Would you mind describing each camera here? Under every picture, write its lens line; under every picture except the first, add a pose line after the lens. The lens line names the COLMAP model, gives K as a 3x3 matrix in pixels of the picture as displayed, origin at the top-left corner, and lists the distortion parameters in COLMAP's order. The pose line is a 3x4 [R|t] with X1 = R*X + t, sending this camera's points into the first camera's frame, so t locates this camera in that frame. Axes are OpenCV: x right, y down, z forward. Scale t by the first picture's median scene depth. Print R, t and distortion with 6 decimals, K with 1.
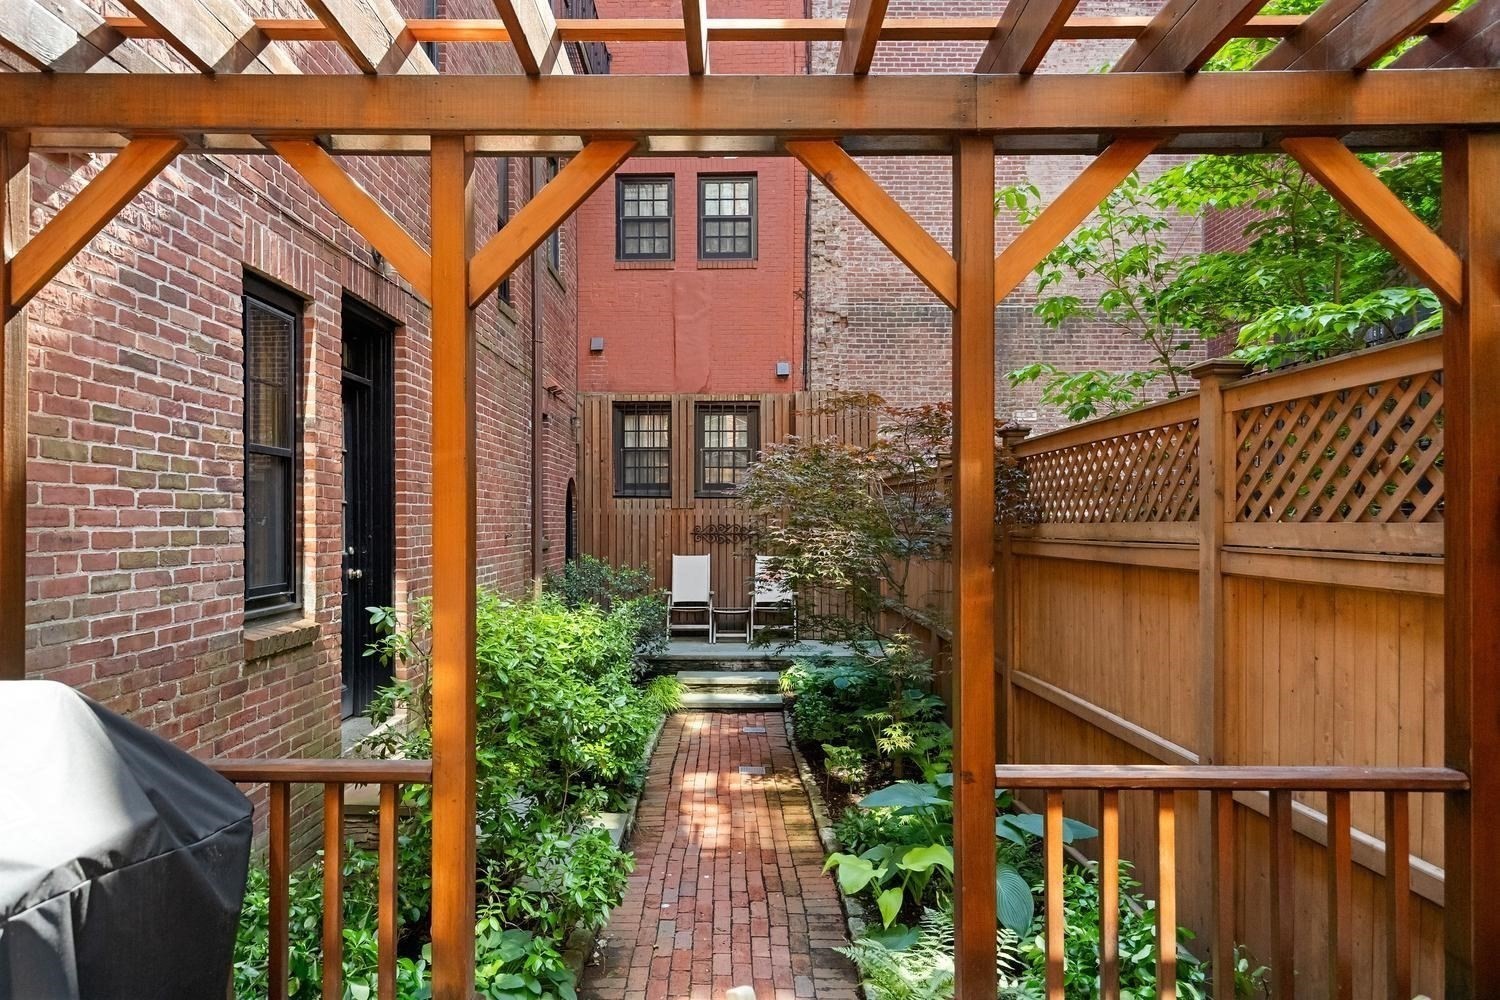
lens RADIAL K [[869.5, 0, 746.7], [0, 869.5, 507.4], [0, 0, 1]] dist [0.004102, 0.001623]
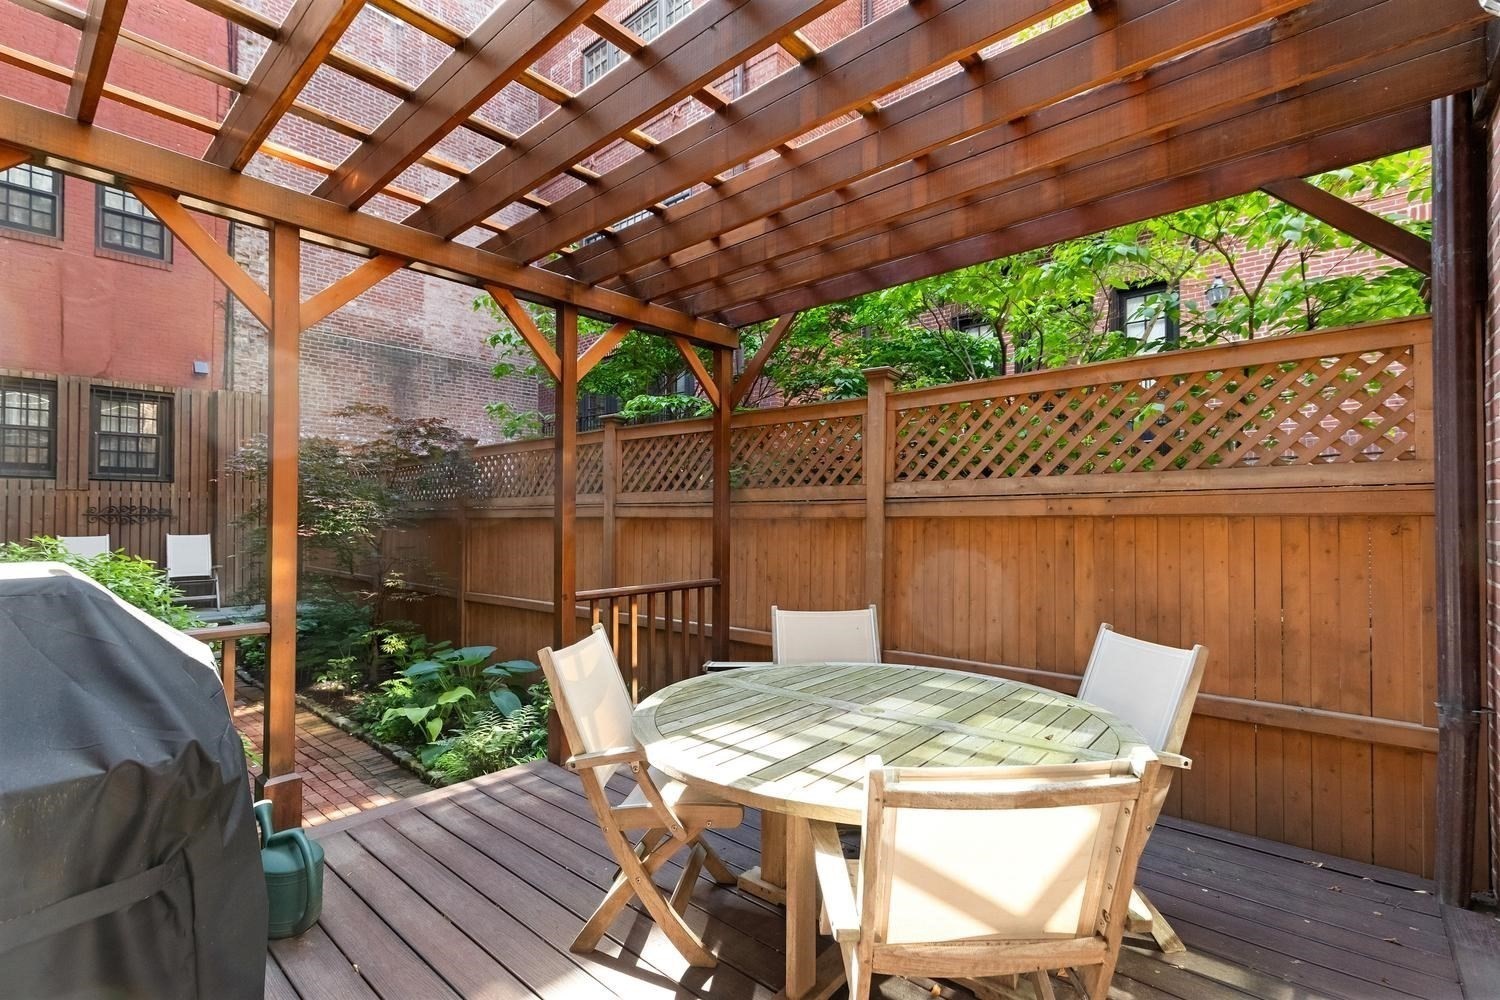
lens RADIAL K [[668.7, 0, 750.0], [0, 668.7, 500.0], [0, 0, 1]] dist [-0.000662, -0.000016]
pose [[0.646831, 0.017196, 0.762440, -0.401621], [-0.008089, 0.999844, -0.015687, 0.048858], [-0.762591, 0.003979, 0.646869, -0.243450]]
